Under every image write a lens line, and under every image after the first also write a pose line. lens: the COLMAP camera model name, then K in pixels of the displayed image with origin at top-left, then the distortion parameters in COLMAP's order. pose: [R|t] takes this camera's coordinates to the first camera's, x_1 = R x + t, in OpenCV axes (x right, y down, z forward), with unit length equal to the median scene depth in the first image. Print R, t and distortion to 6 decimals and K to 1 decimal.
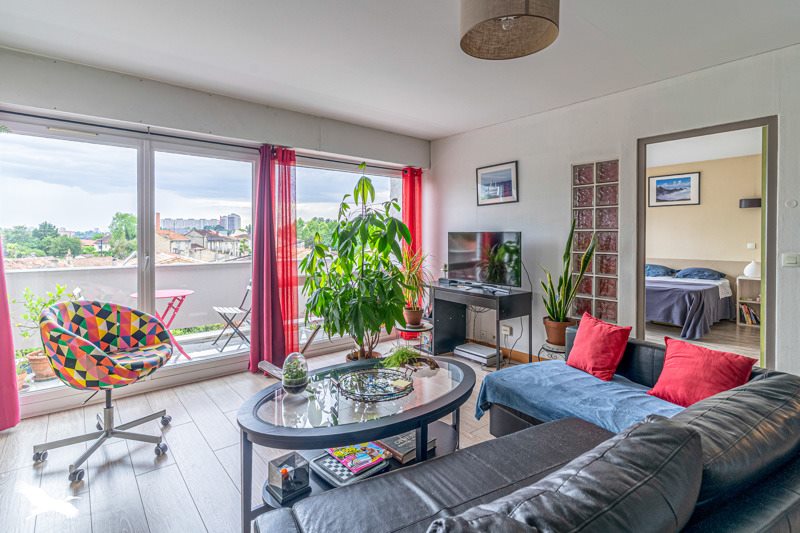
lens RADIAL K [[399.6, 0, 399.1], [0, 399.6, 239.6], [0, 0, 1]] dist [-0.006141, -0.000003]
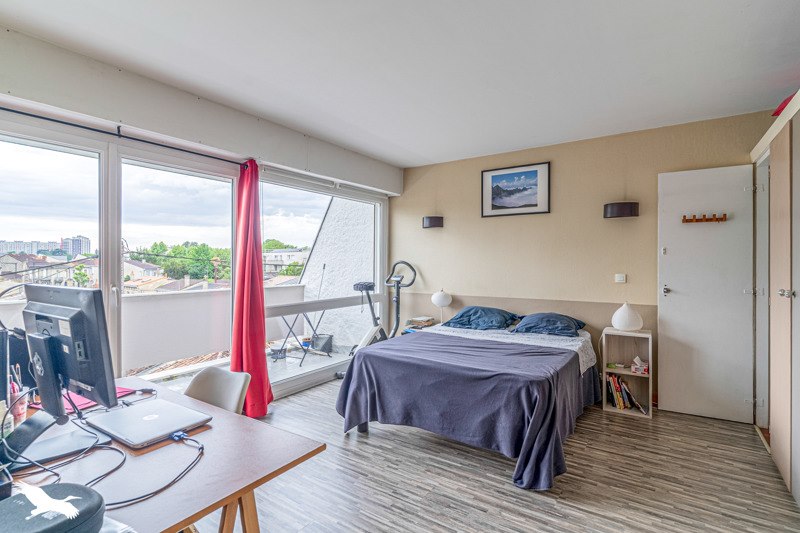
lens RADIAL K [[399.6, 0, 399.3], [0, 399.6, 262.5], [0, 0, 1]] dist [-0.006141, -0.000003]
pose [[0.961257, 0.002842, 0.275638, 0.382776], [-0.000020, 0.999948, -0.010240, -0.002850], [-0.275653, 0.009837, 0.961207, 0.498842]]
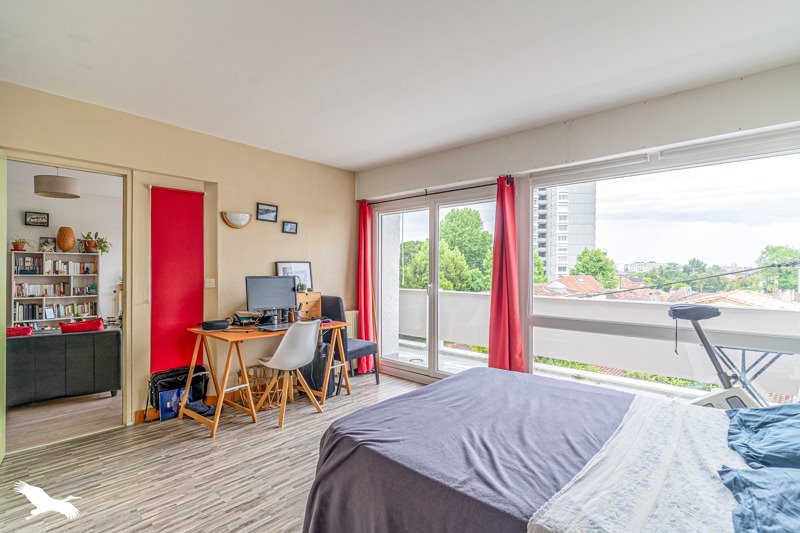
lens RADIAL K [[382.9, 0, 398.4], [0, 382.9, 270.1], [0, 0, 1]] dist [-0.000950, -0.000195]
pose [[0.134301, 0.002666, -0.990937, 0.772034], [-0.014989, 0.999887, 0.000658, -0.006964], [0.990827, 0.014764, 0.134325, 0.772163]]
